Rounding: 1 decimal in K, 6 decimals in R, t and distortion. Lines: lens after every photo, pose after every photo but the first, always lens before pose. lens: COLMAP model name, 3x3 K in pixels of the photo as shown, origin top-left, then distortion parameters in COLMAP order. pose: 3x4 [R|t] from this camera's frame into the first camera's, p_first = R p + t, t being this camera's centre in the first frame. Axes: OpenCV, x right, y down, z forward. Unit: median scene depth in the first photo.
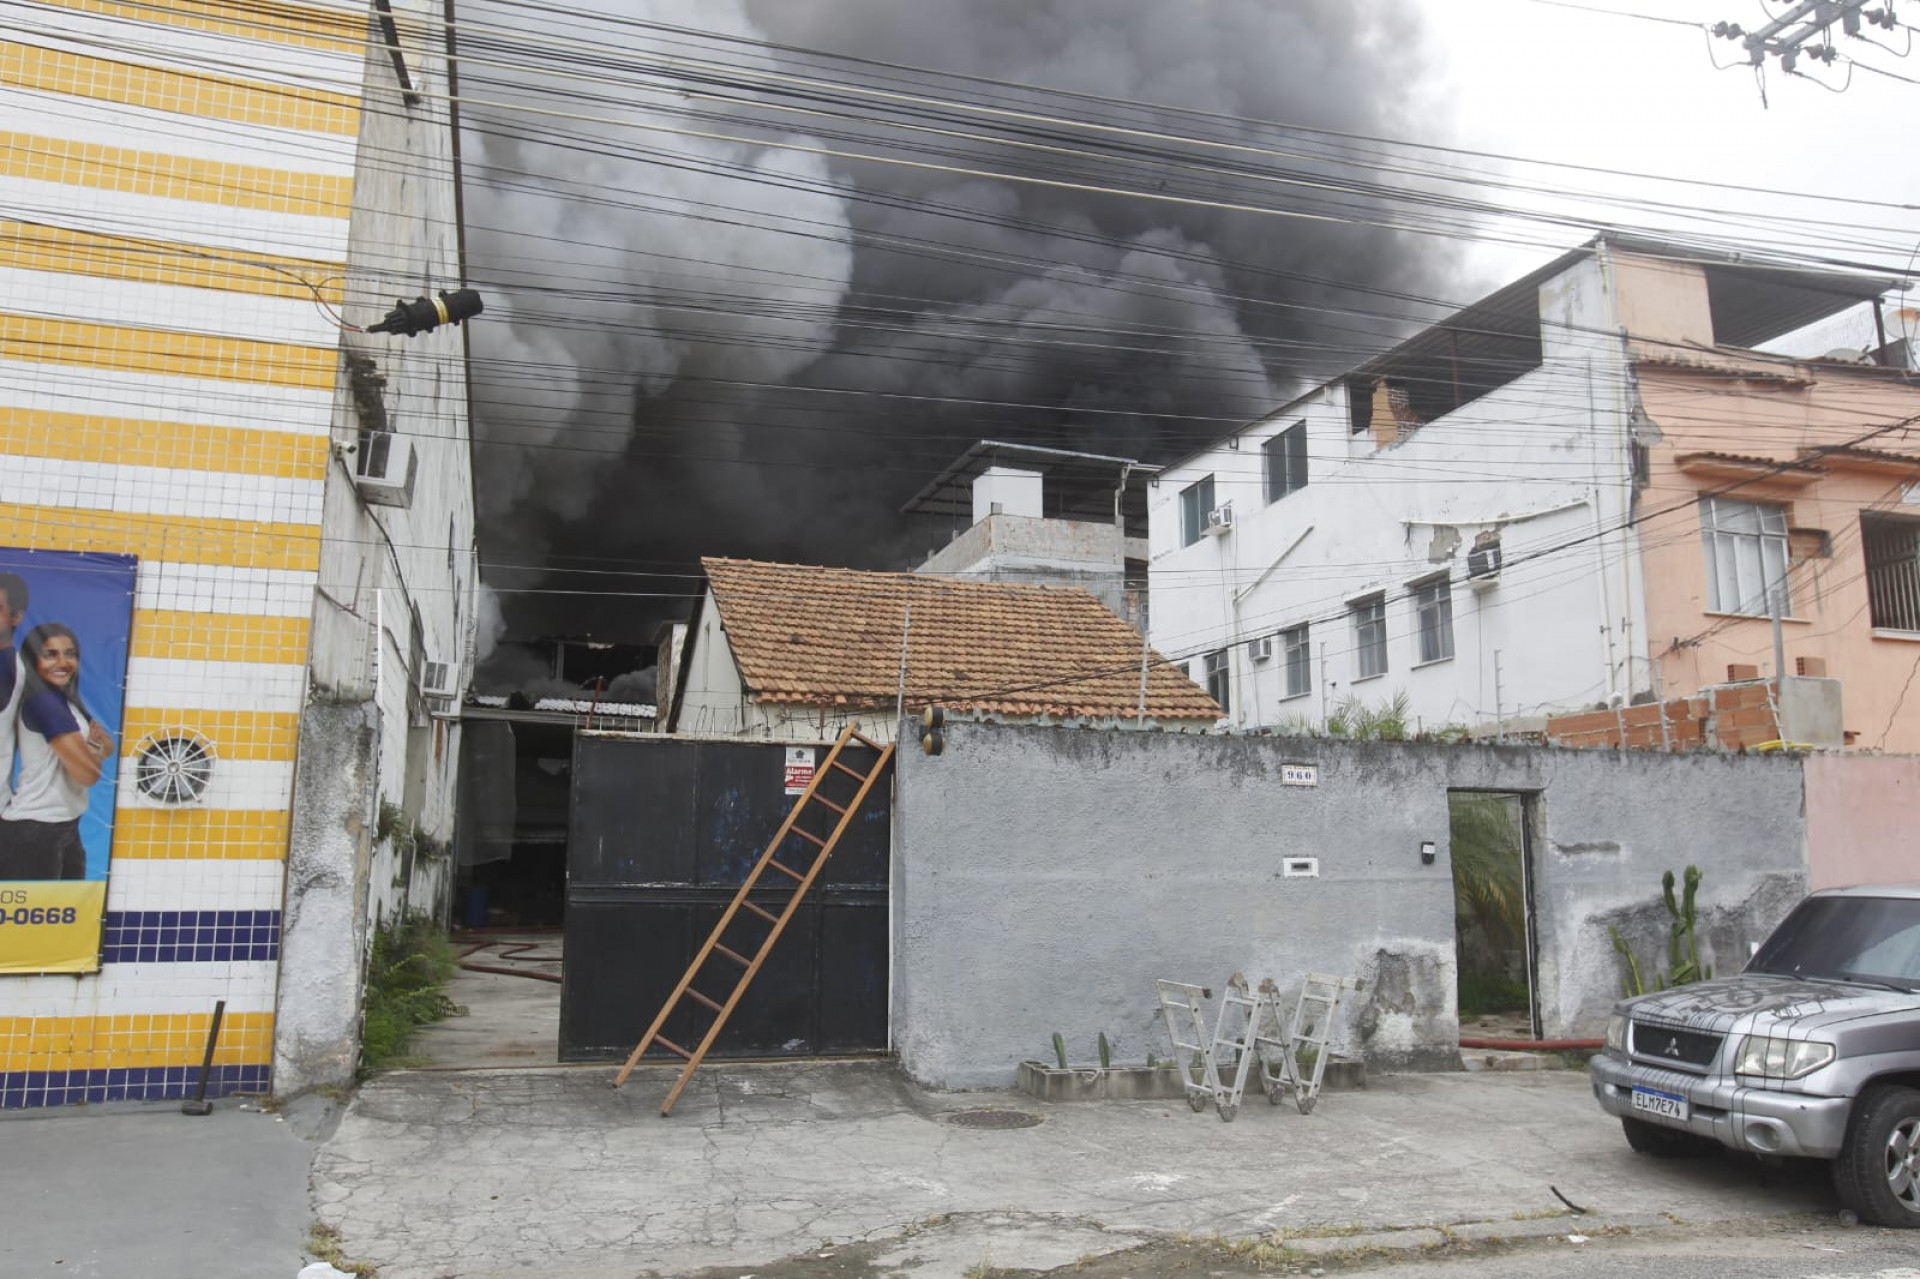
lens RADIAL K [[1257.0, 0, 954.7], [0, 1257.0, 626.9], [0, 0, 1]] dist [-0.049451, 0.031582]
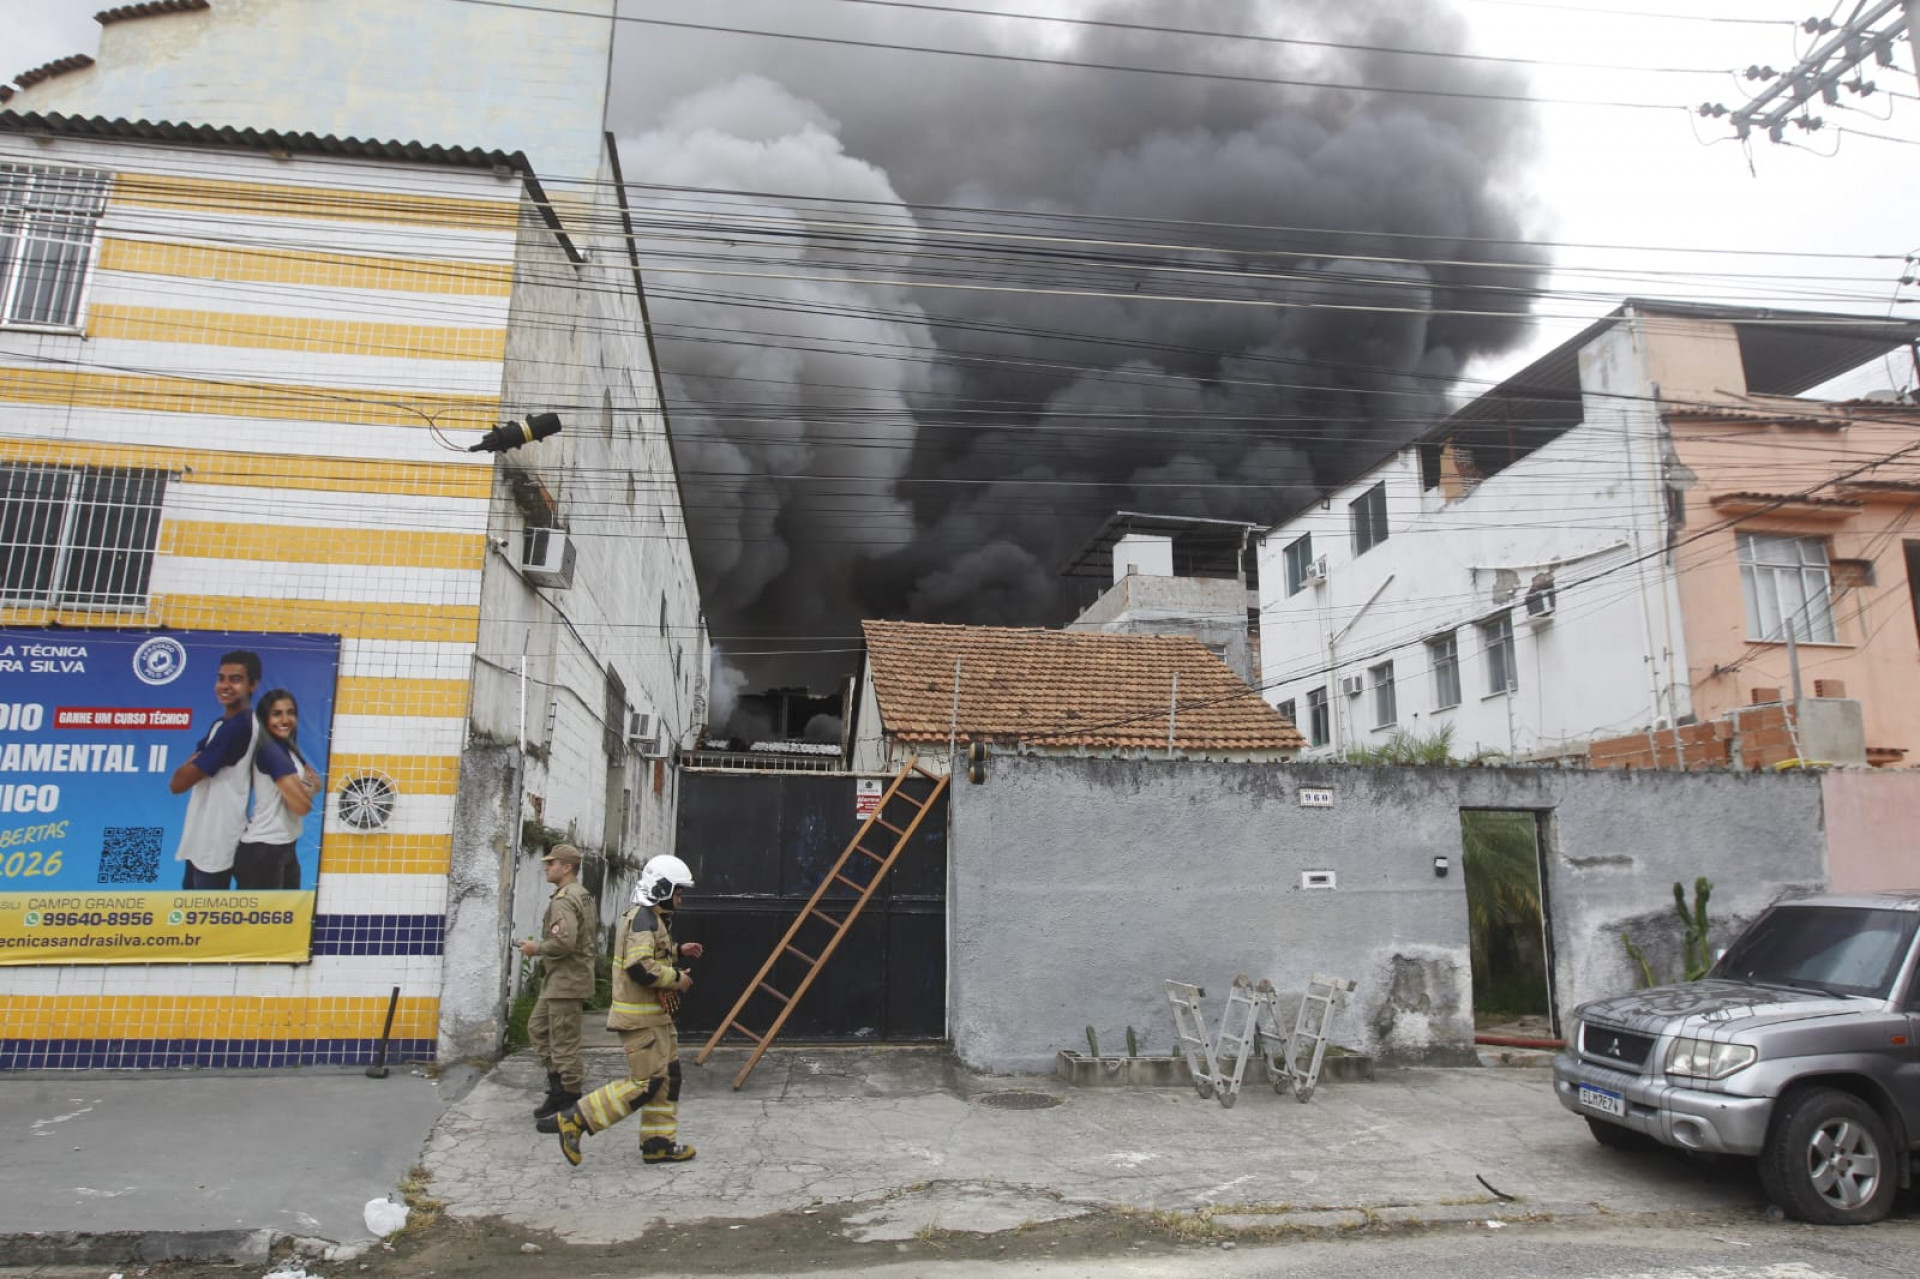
lens RADIAL K [[1073.6, 0, 960.0], [0, 1073.6, 639.5], [0, 0, 1]] dist [-0.055586, 0.023253]
pose [[0.990255, -0.030858, -0.135801, 0.102855], [0.026389, 0.999053, -0.034582, 0.001794], [0.136740, 0.030661, 0.990132, 0.007122]]
